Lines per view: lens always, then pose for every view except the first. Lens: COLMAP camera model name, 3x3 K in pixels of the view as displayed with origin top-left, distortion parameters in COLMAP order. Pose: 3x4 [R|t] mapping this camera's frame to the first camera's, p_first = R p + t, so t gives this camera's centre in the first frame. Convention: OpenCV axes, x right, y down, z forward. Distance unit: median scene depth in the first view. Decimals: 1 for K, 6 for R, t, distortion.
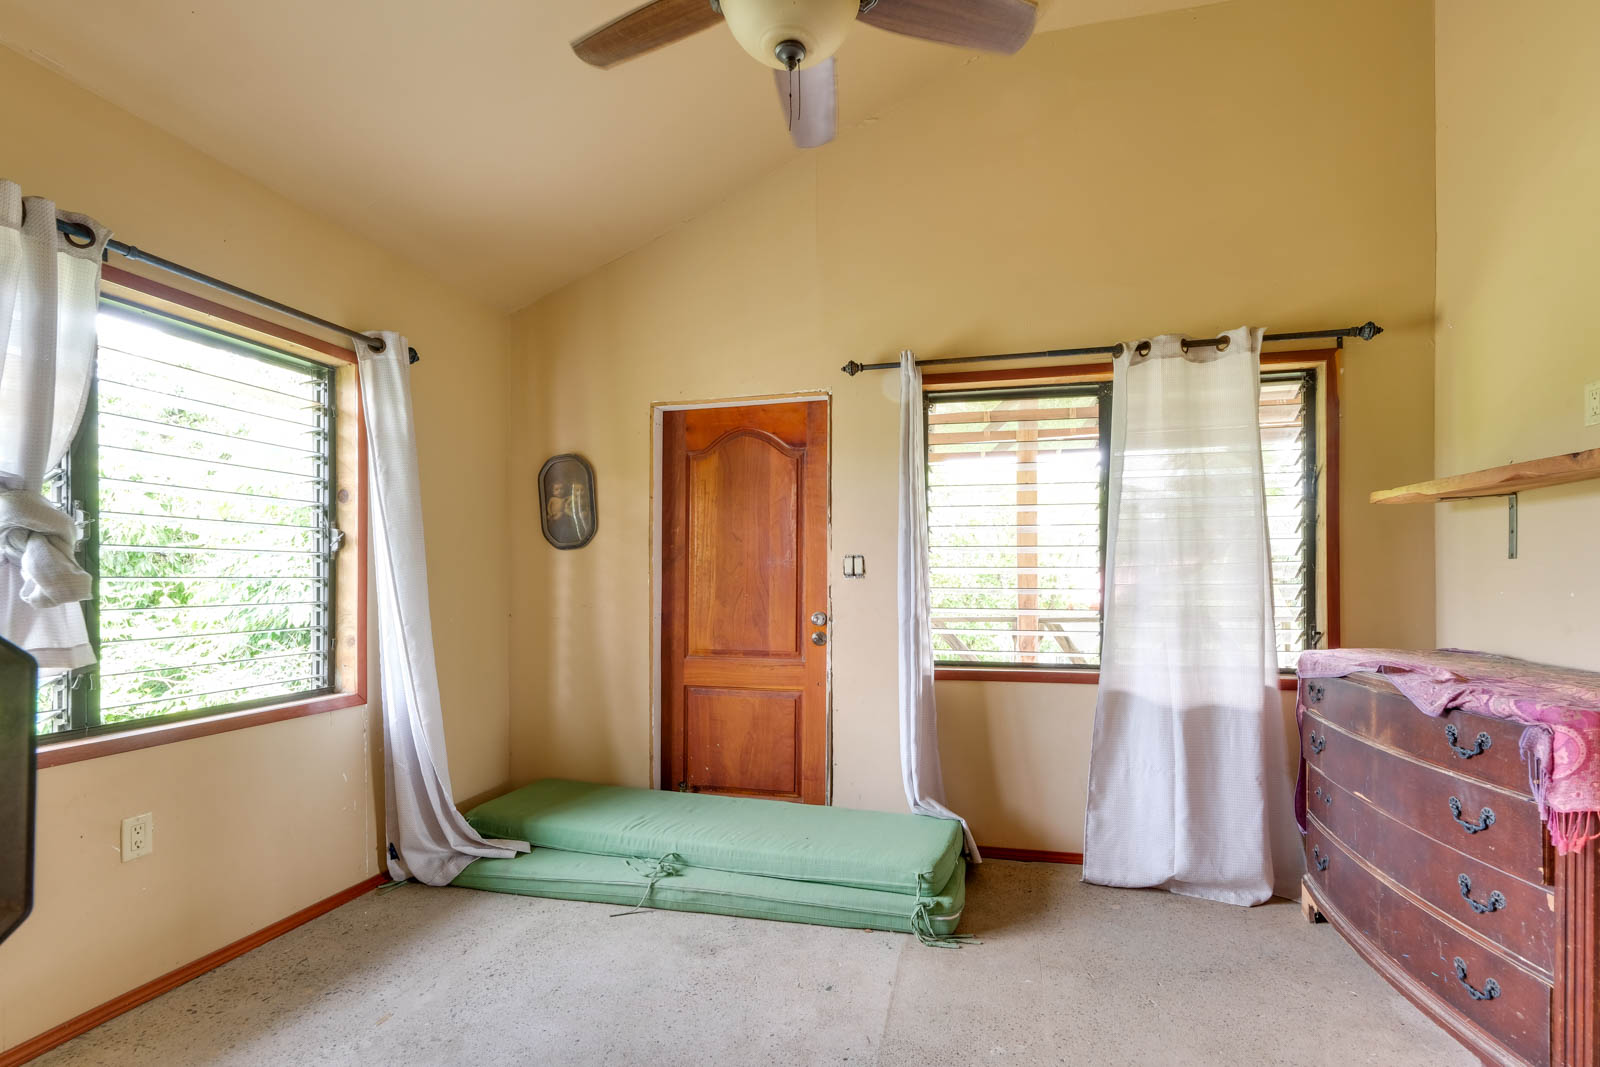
lens RADIAL K [[735.9, 0, 803.2], [0, 735.9, 571.7], [0, 0, 1]] dist [0.002071, 0.000352]
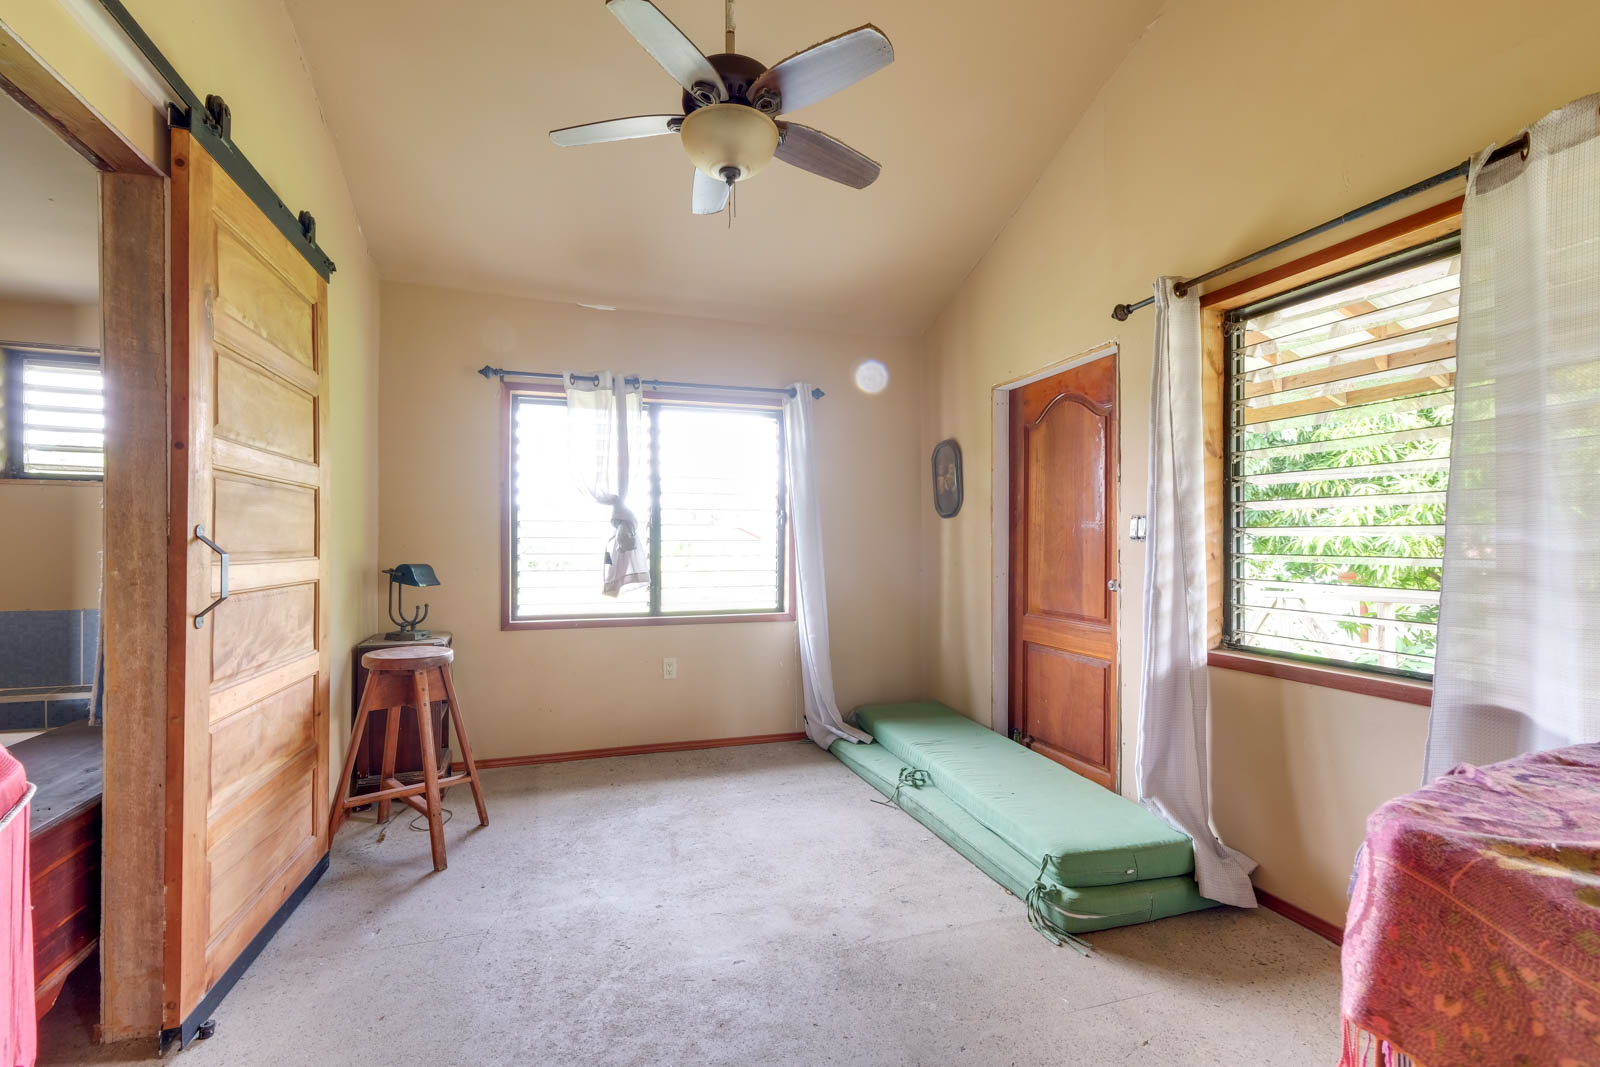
lens RADIAL K [[691.1, 0, 800.0], [0, 691.1, 533.5], [0, 0, 1]] dist [-0.000818, -0.000082]
pose [[0.516925, -0.009683, -0.855976, 0.625097], [0.005944, 0.999953, -0.007722, 0.003582], [0.856010, -0.001096, 0.516958, 0.223989]]
